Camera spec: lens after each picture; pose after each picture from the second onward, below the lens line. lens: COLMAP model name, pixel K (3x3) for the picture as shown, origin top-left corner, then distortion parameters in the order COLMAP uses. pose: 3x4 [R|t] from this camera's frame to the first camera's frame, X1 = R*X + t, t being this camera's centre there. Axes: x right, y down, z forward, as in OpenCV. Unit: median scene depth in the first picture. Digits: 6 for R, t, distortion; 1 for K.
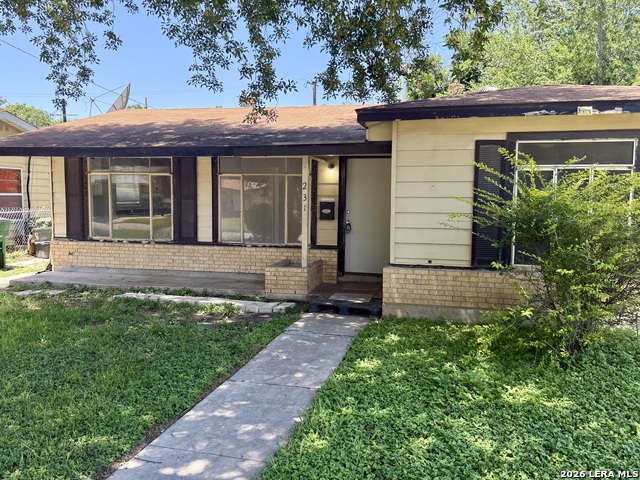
lens RADIAL K [[544.1, 0, 295.0], [0, 544.1, 248.7], [0, 0, 1]] dist [0.003525, -0.051394]
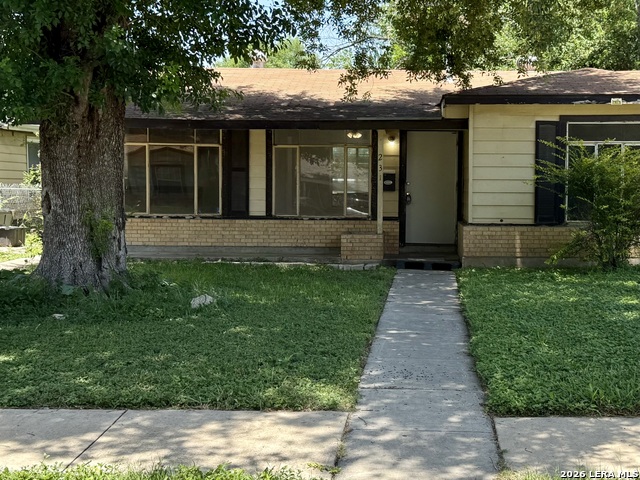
lens RADIAL K [[1057.2, 0, 319.9], [0, 1057.2, 238.2], [0, 0, 1]] dist [-0.101457, 0.000000]
pose [[0.982374, -0.009188, 0.186698, -0.436199], [0.017903, 0.998825, -0.045044, 0.120880], [-0.186065, 0.047592, 0.981384, -0.904471]]
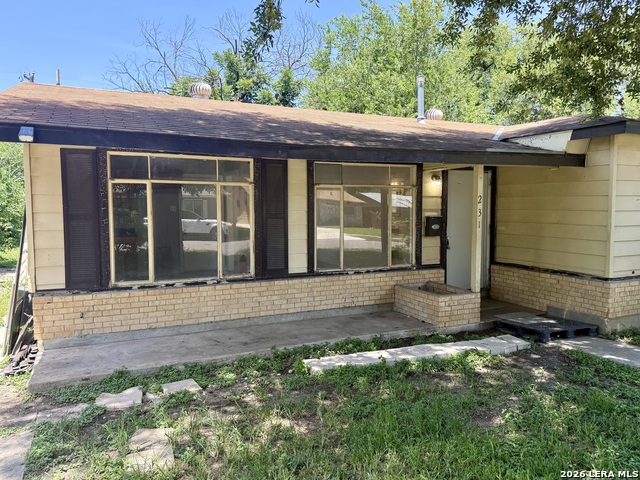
lens RADIAL K [[489.4, 0, 307.1], [0, 489.4, 249.2], [0, 0, 1]] dist [0.011877, -0.005693]
pose [[0.784889, -0.069290, 0.615750, -0.618657], [0.071533, 0.997216, 0.021034, -0.064376], [-0.615494, 0.027537, 0.787661, 0.486922]]
